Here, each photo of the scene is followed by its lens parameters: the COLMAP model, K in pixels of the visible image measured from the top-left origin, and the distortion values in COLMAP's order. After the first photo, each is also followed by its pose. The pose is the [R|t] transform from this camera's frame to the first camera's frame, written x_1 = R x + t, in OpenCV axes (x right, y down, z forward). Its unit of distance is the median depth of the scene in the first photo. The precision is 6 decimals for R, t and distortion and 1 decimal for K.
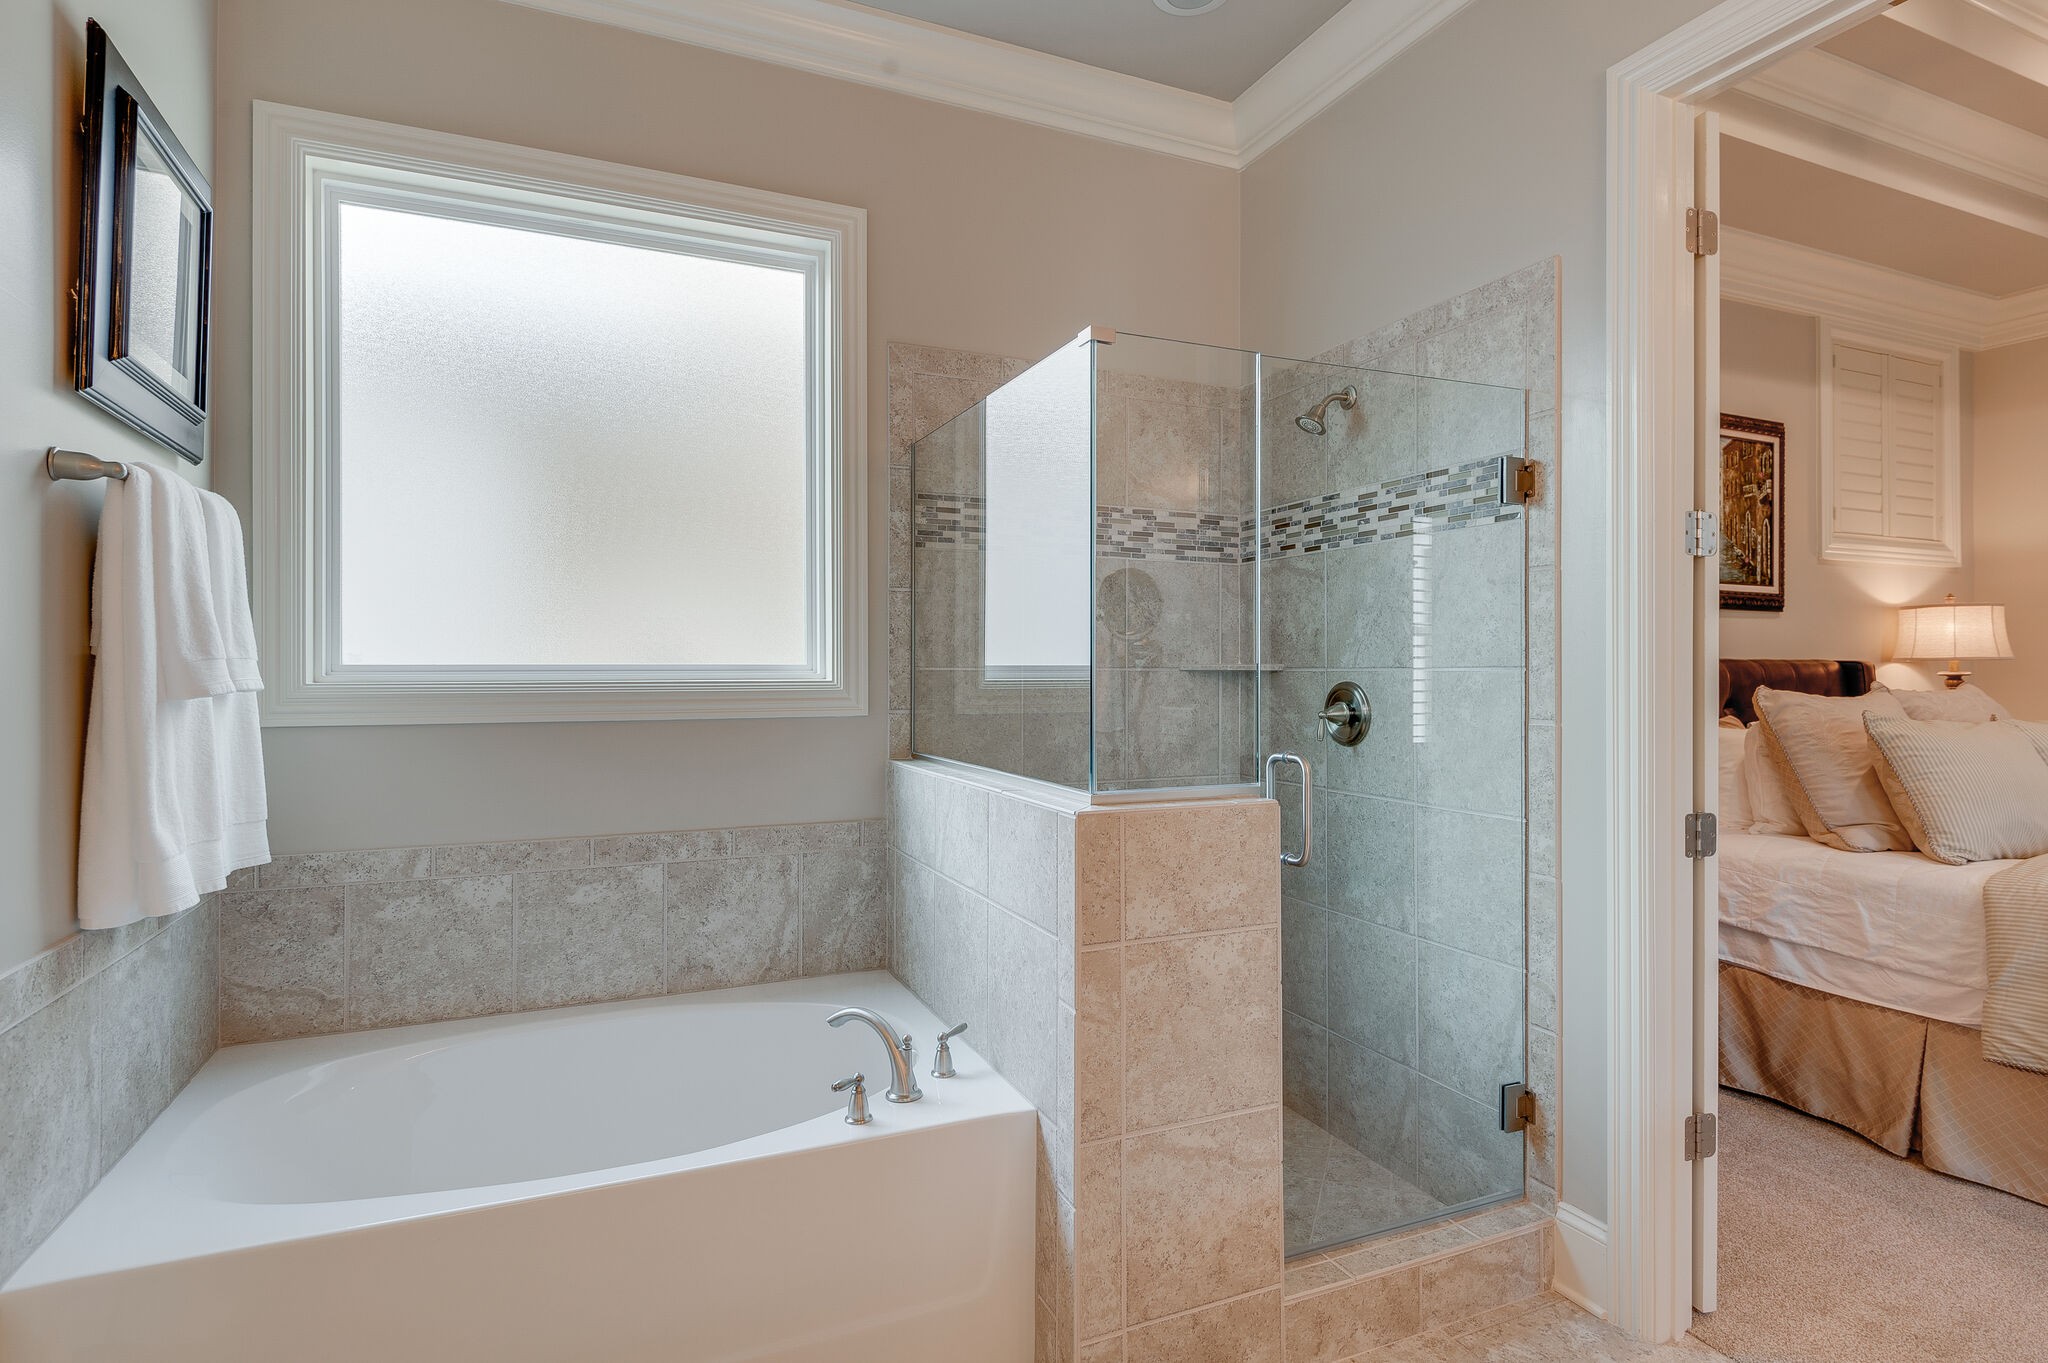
lens RADIAL K [[1054.6, 0, 1025.8], [0, 1054.6, 676.8], [0, 0, 1]] dist [0.027833, 0.000091]
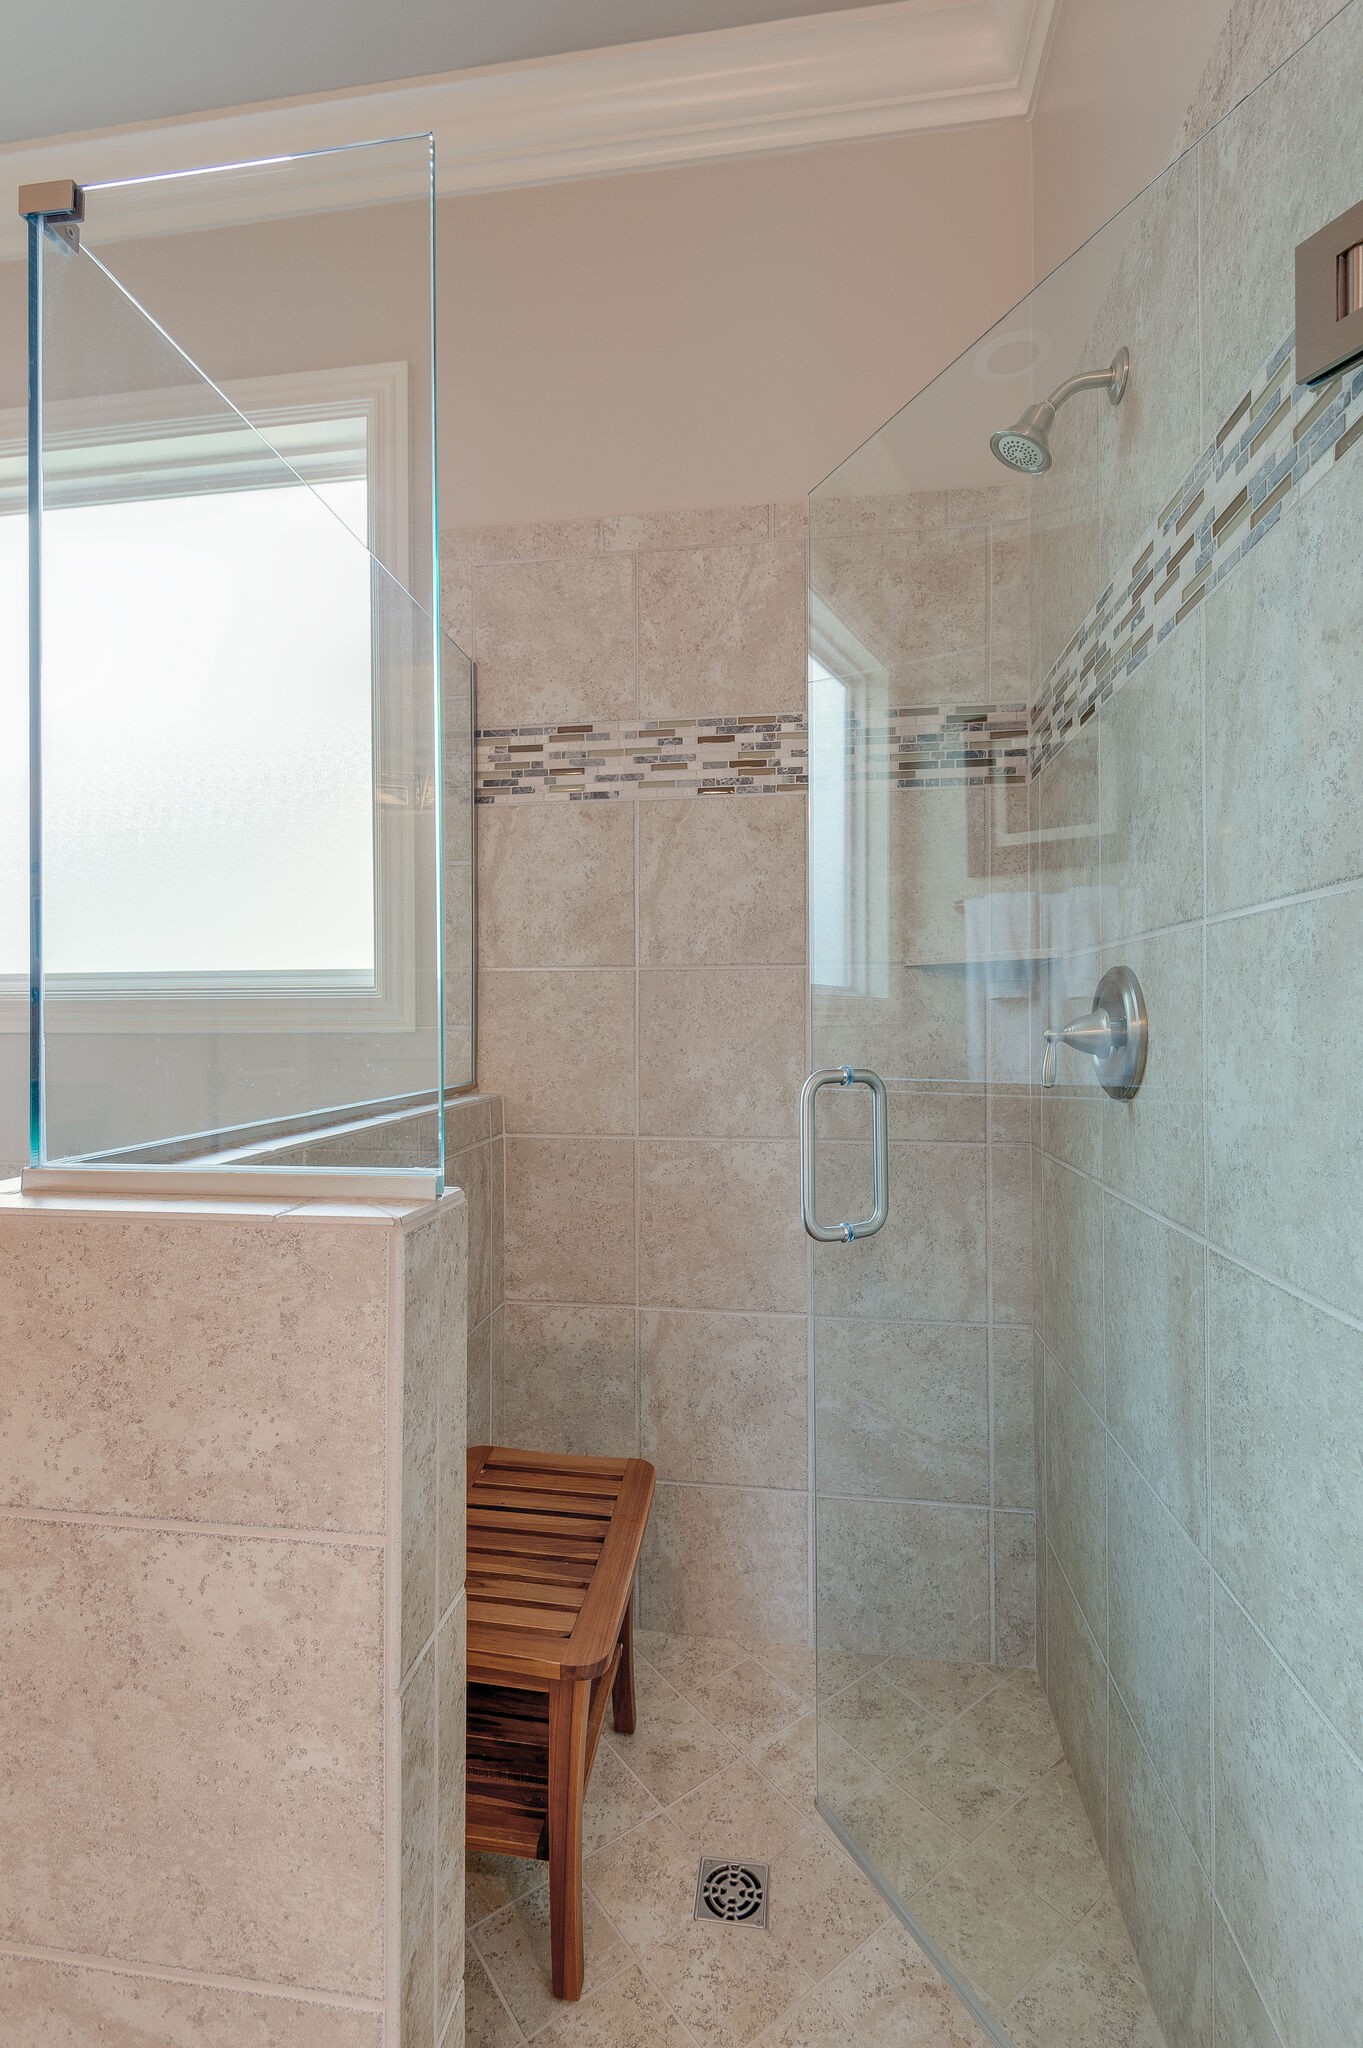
lens RADIAL K [[921.3, 0, 672.1], [0, 921.3, 1019.3], [0, 0, 1]] dist [0.026358, -0.014881]
pose [[0.847248, -0.002387, -0.531193, 0.351335], [-0.001296, 0.999978, -0.006559, 0.031295], [0.531196, 0.006246, 0.847226, 0.529077]]
